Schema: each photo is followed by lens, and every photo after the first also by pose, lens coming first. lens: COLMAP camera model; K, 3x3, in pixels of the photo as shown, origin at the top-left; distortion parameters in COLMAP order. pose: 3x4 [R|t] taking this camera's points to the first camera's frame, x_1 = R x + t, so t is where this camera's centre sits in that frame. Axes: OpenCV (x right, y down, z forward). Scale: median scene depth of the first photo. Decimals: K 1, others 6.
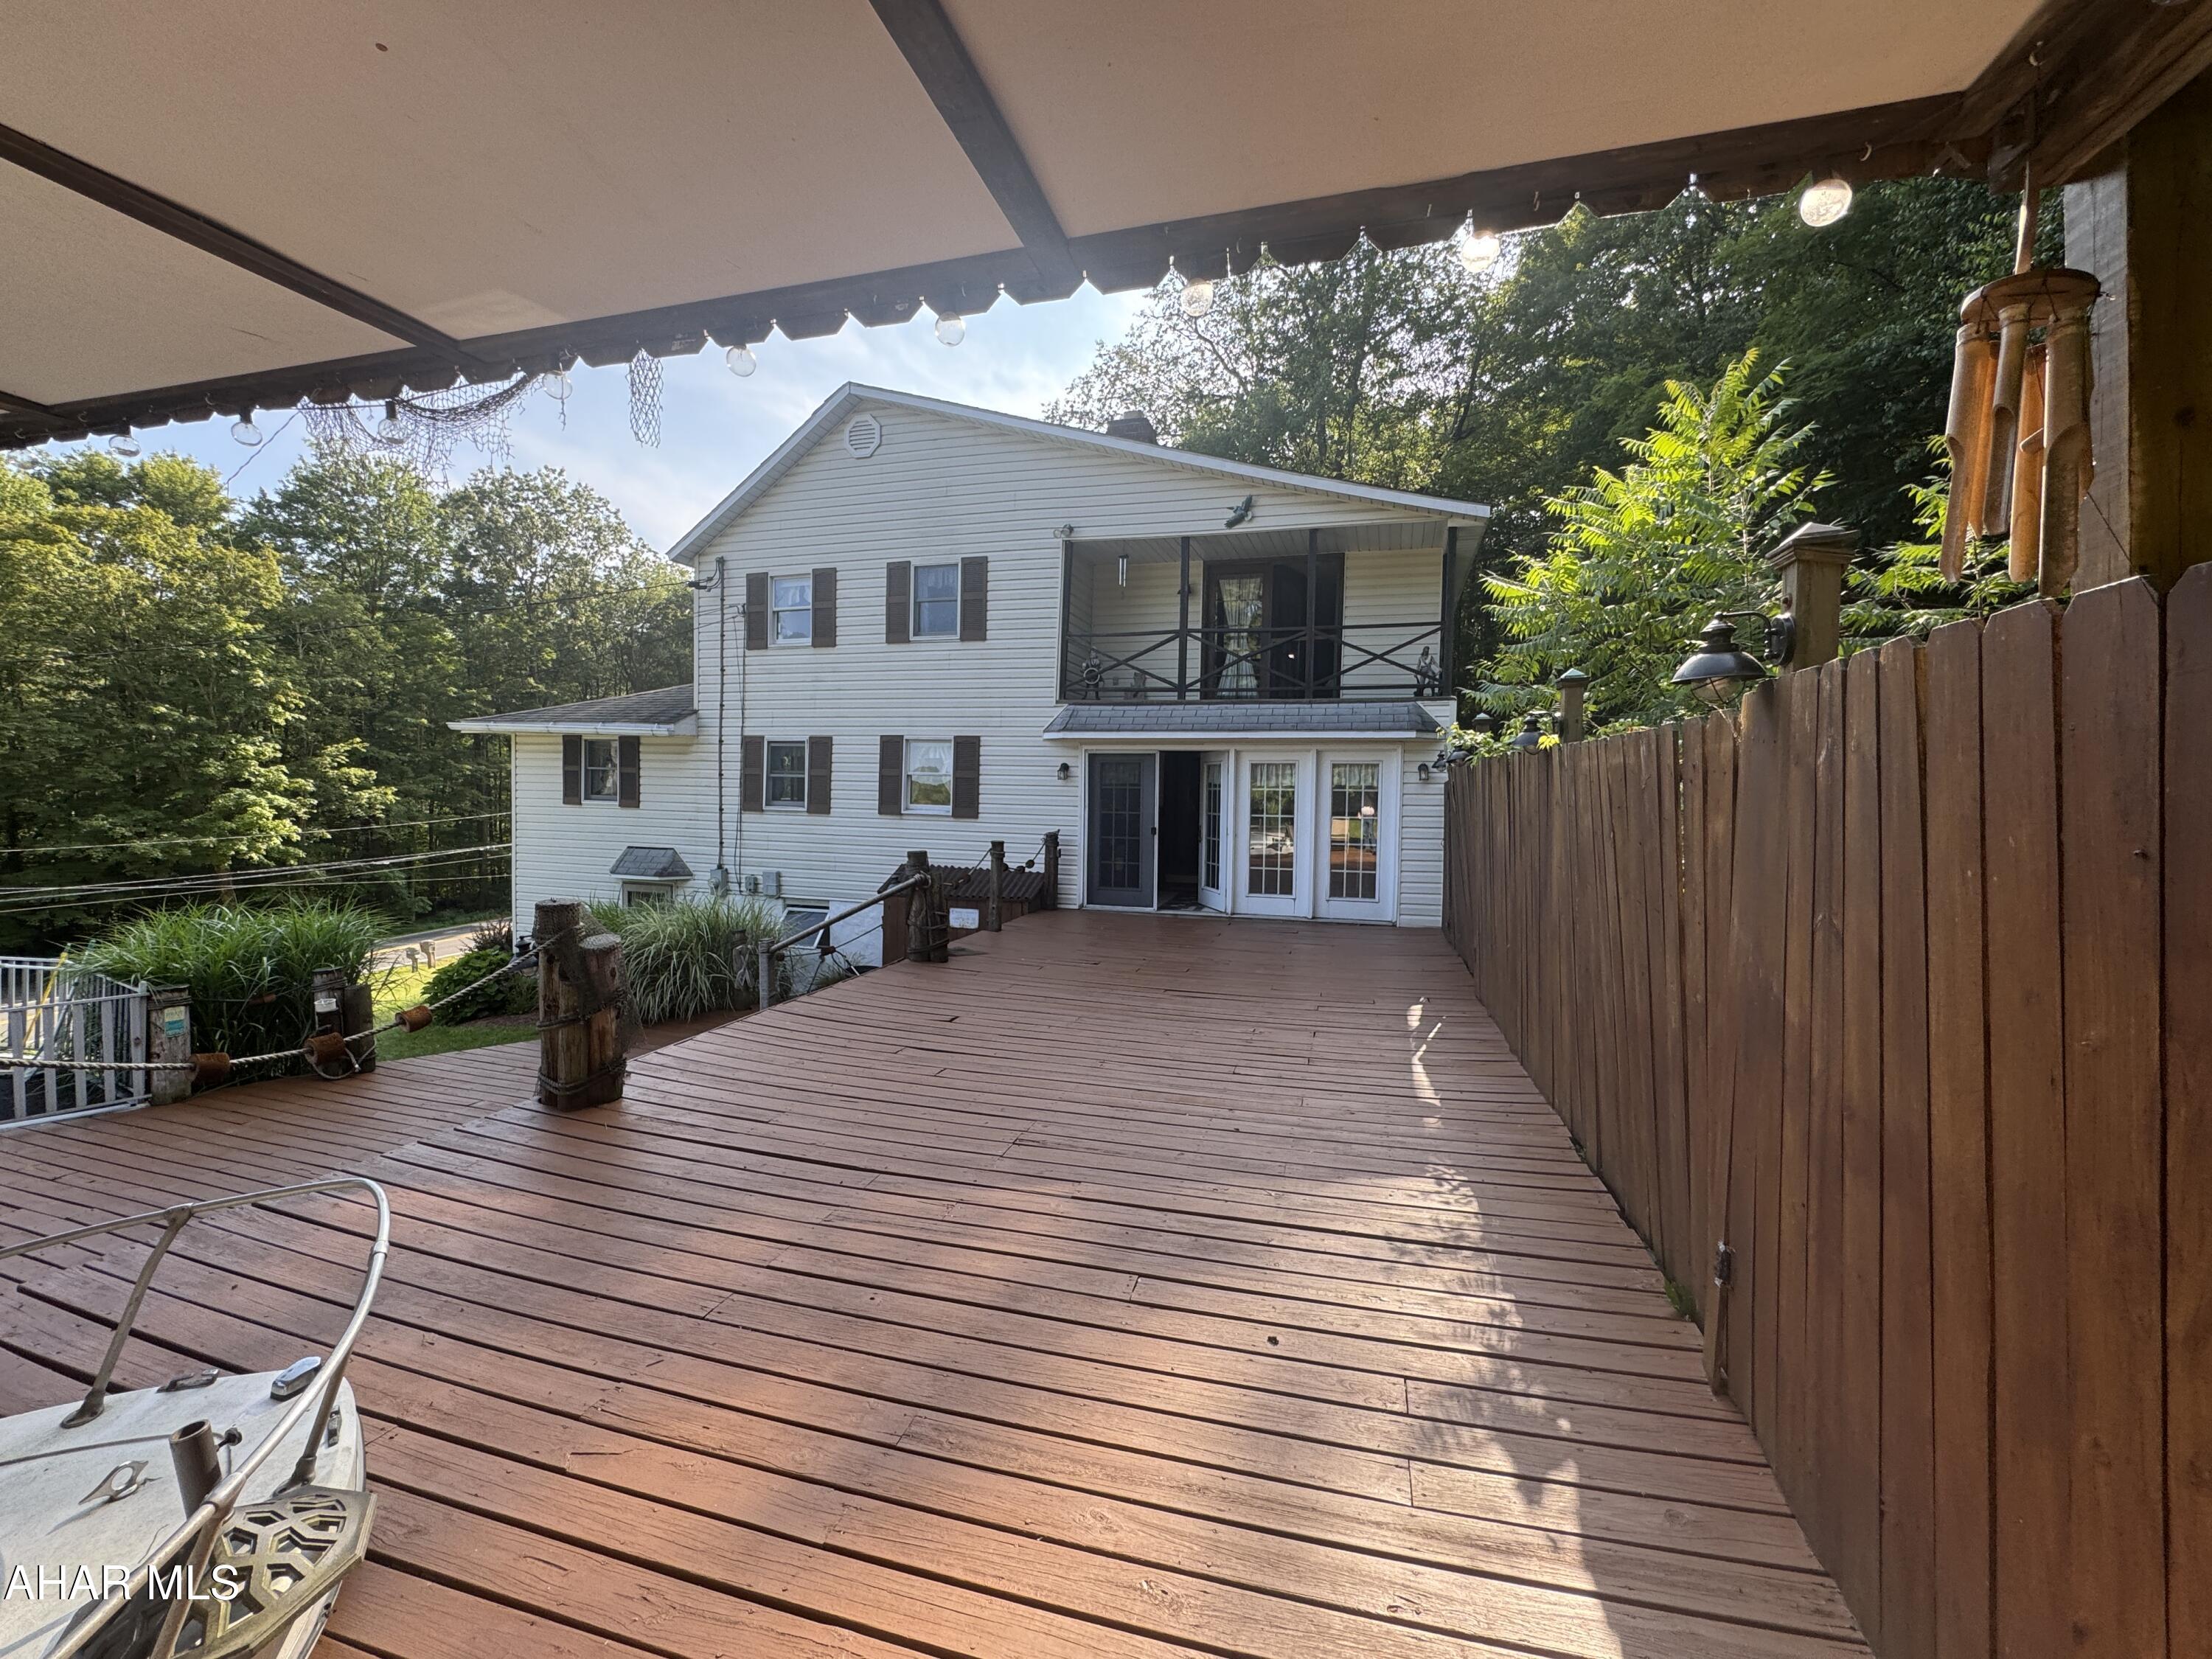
lens RADIAL K [[884.0, 0, 1104.0], [0, 884.0, 827.6], [0, 0, 1]] dist [-0.006619, 0.000637]
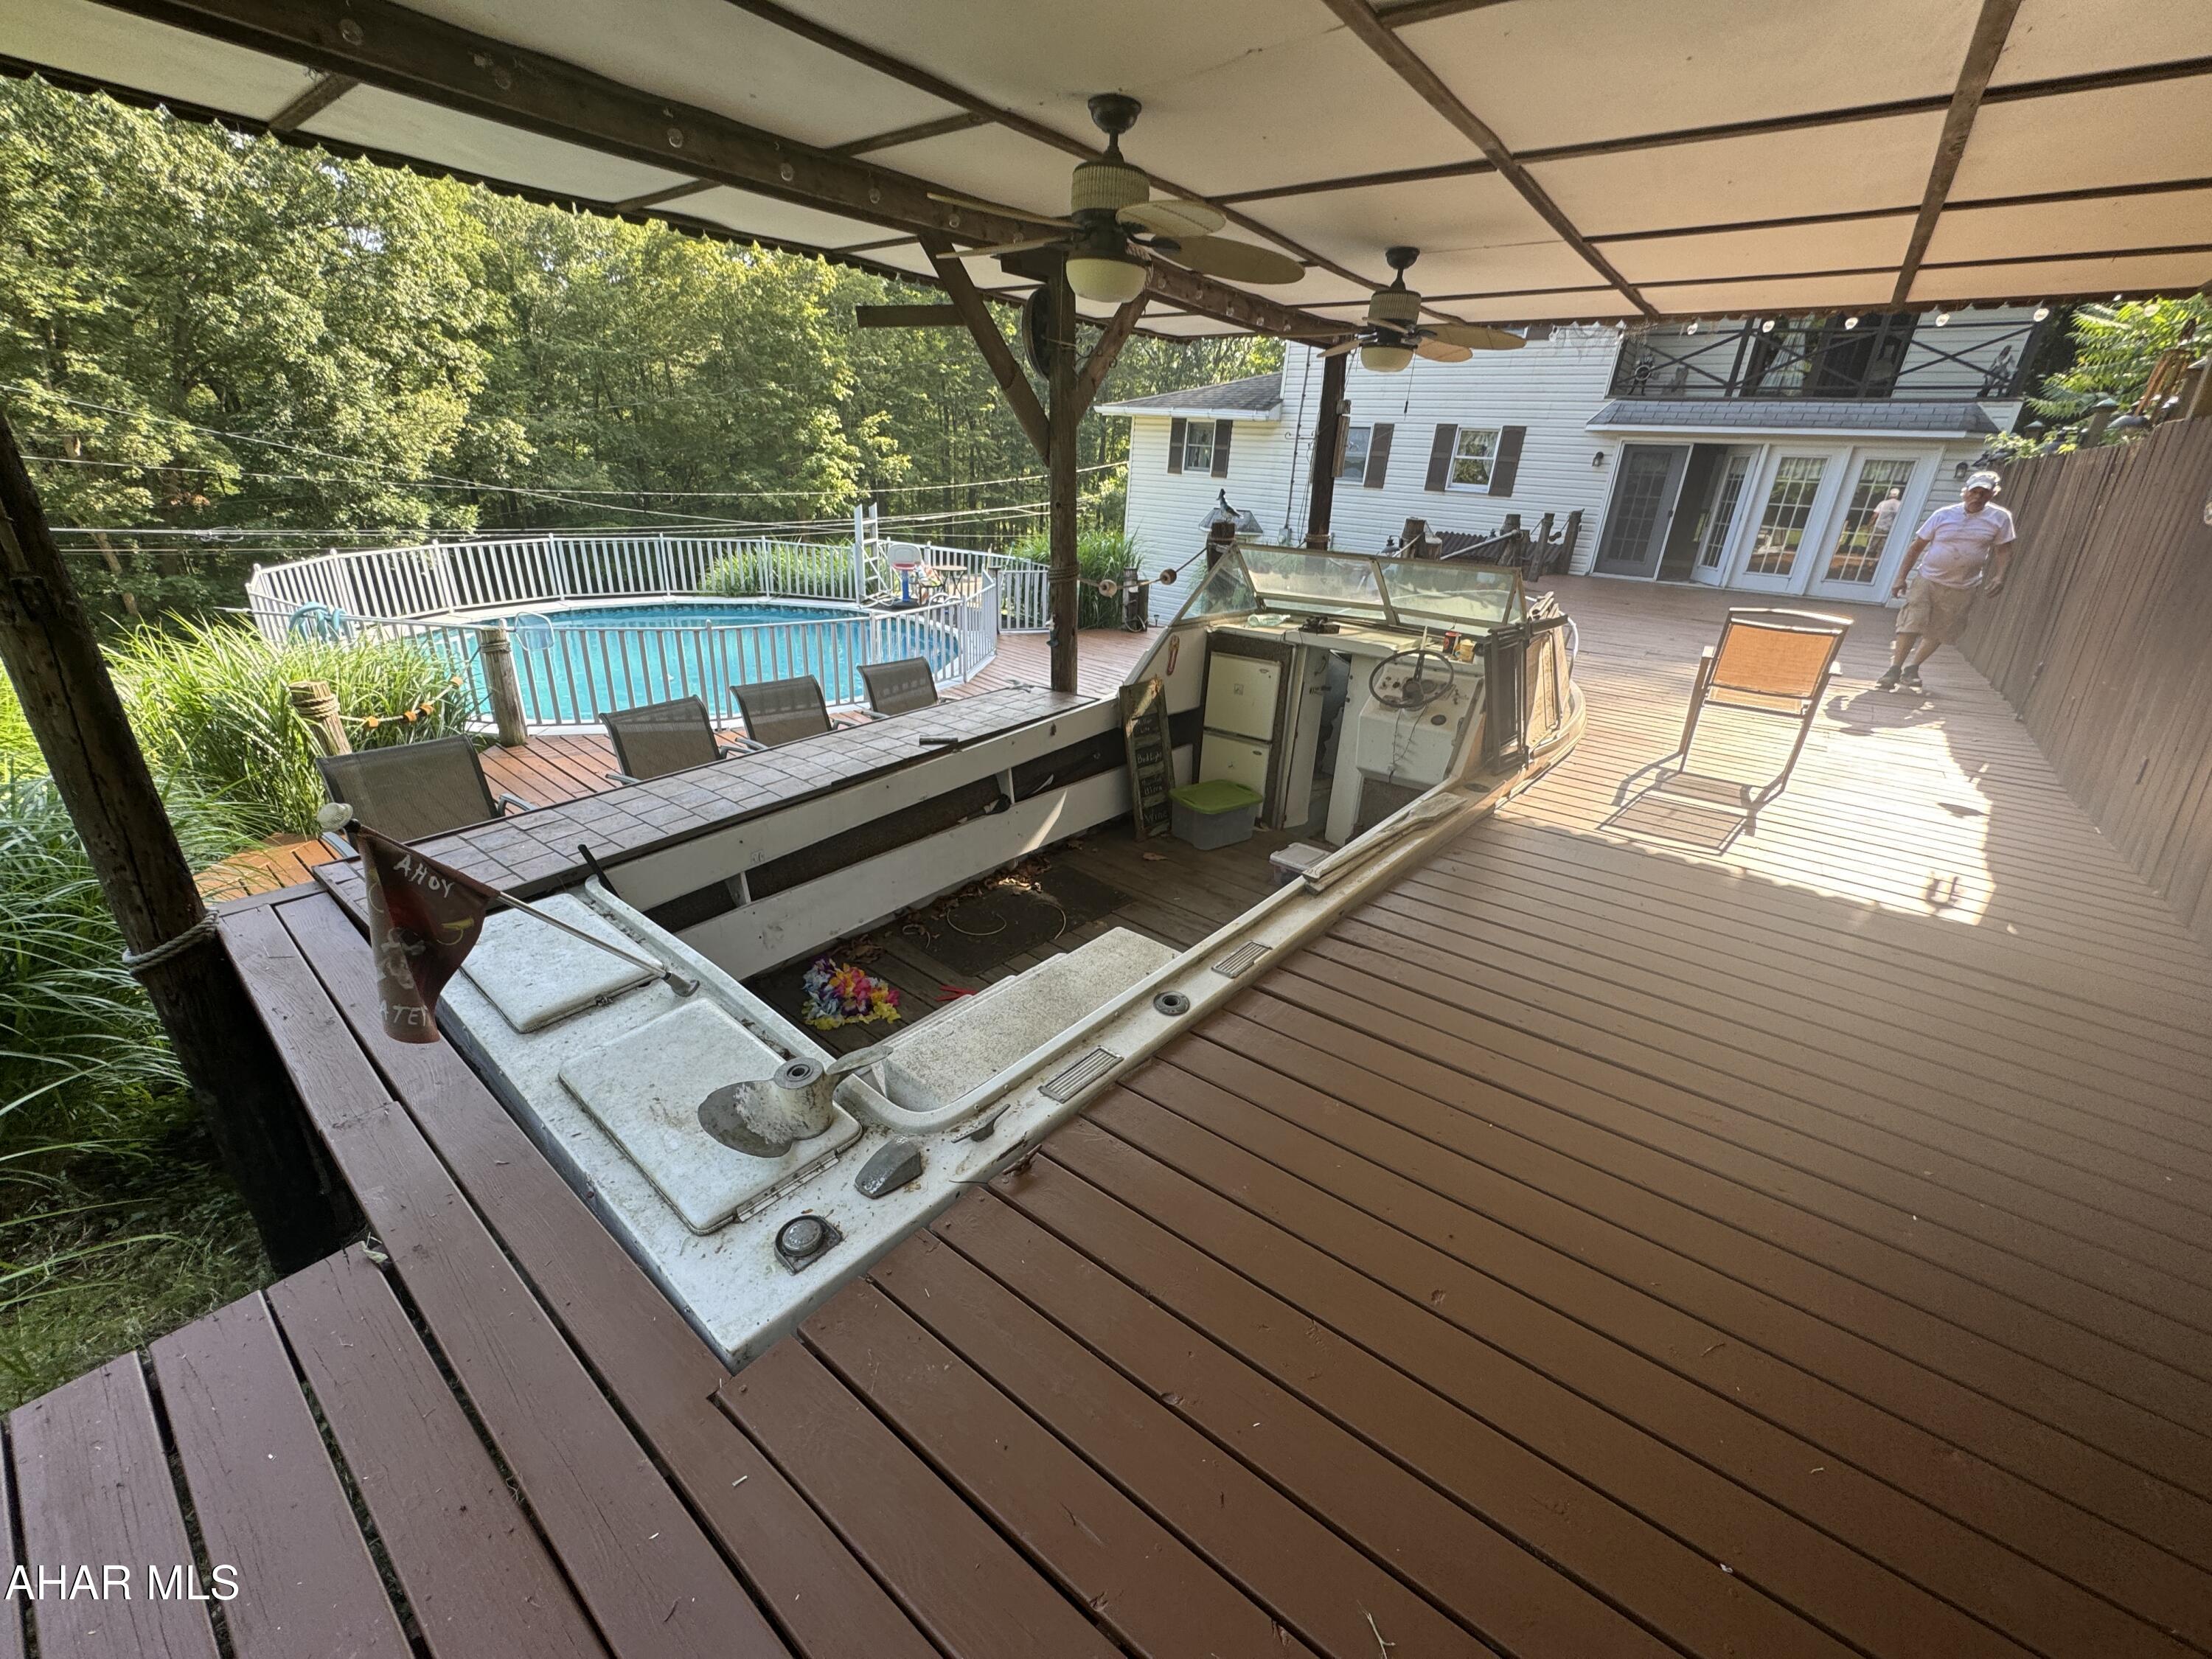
lens RADIAL K [[884.0, 0, 1100.0], [0, 884.0, 826.8], [0, 0, 1]] dist [-0.006619, 0.000637]
pose [[0.924080, 0.174040, -0.340275, -0.160165], [-0.052530, 0.939691, 0.337968, 0.035366], [0.378573, -0.294435, 0.877491, -0.440943]]
